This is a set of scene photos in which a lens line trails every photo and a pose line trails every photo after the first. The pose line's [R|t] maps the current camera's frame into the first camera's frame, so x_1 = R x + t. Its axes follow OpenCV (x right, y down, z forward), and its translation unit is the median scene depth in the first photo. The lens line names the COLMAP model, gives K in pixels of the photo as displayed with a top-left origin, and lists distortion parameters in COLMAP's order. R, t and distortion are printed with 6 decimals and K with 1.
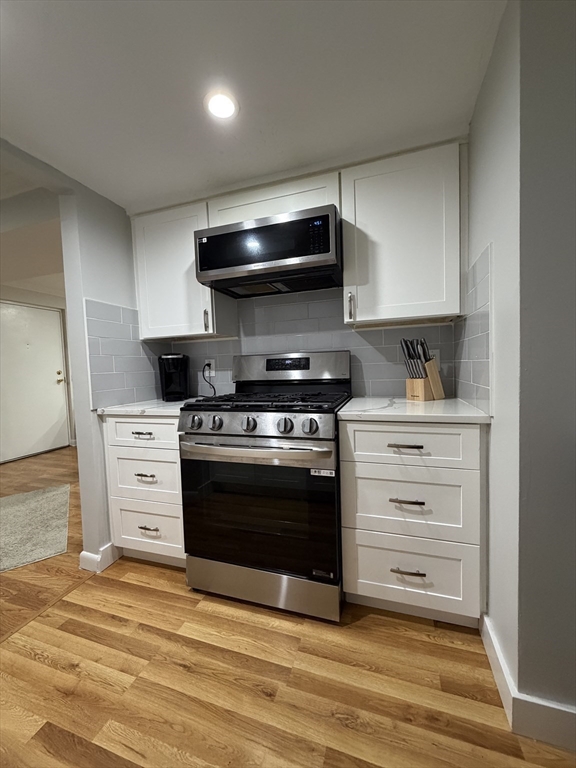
lens RADIAL K [[307.0, 0, 287.6], [0, 307.0, 381.6], [0, 0, 1]] dist [0.000296, 0.000555]
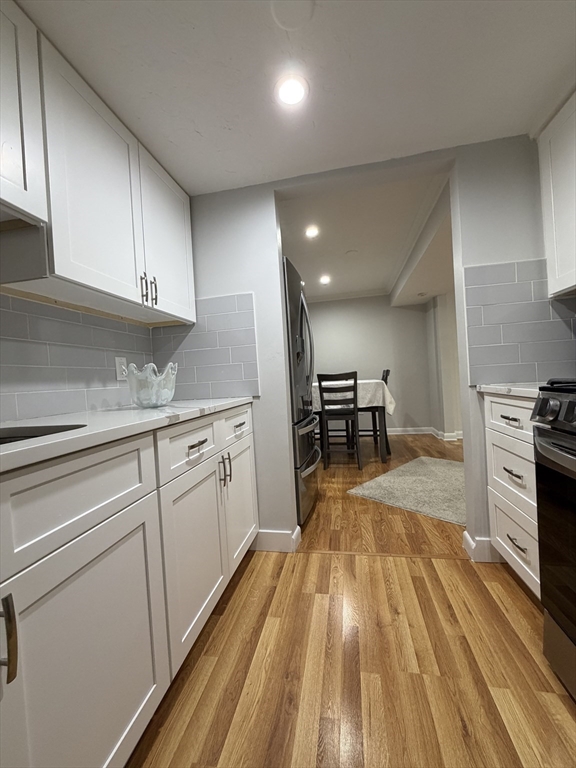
lens RADIAL K [[307.0, 0, 287.5], [0, 307.0, 381.3], [0, 0, 1]] dist [0.000296, 0.000555]
pose [[0.131583, 0.036639, -0.990628, 0.260601], [0.001585, 0.999308, 0.037171, 0.052721], [0.991304, -0.006461, 0.131434, 0.399986]]
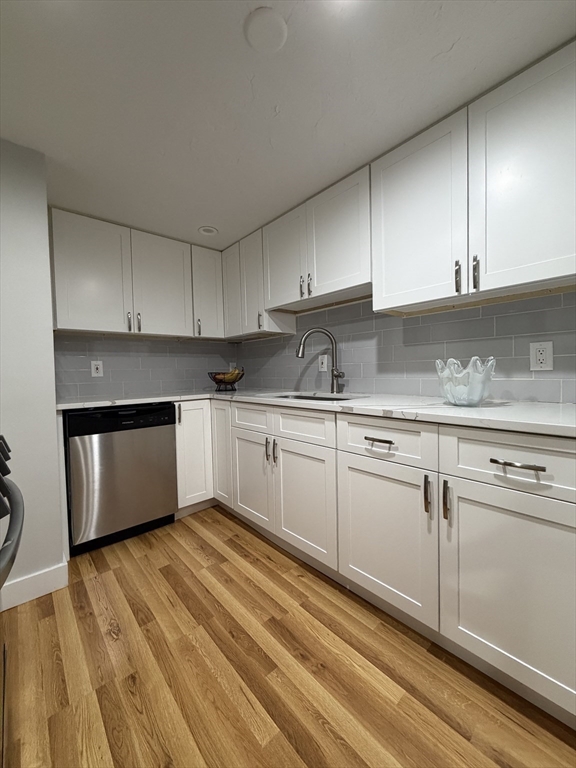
lens RADIAL K [[307.0, 0, 288.1], [0, 307.0, 380.9], [0, 0, 1]] dist [0.000296, 0.000555]
pose [[-0.866948, 0.038610, 0.496902, -0.795351], [0.079278, 0.994984, 0.061006, 0.002082], [-0.492054, 0.092283, -0.865660, 1.157496]]
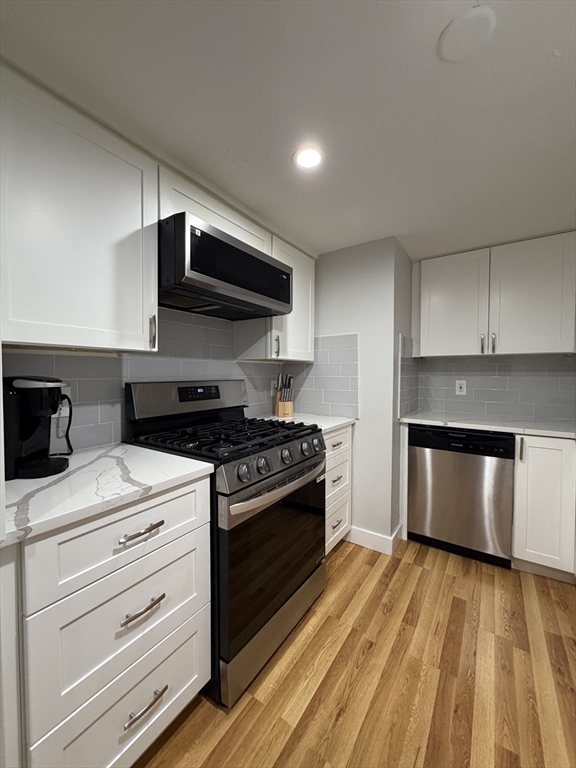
lens RADIAL K [[307.0, 0, 287.2], [0, 307.0, 381.0], [0, 0, 1]] dist [0.000296, 0.000555]
pose [[0.268640, 0.009316, 0.963196, -1.089505], [0.038949, 0.999030, -0.020525, -0.086675], [-0.962453, 0.043029, 0.268017, 0.706204]]
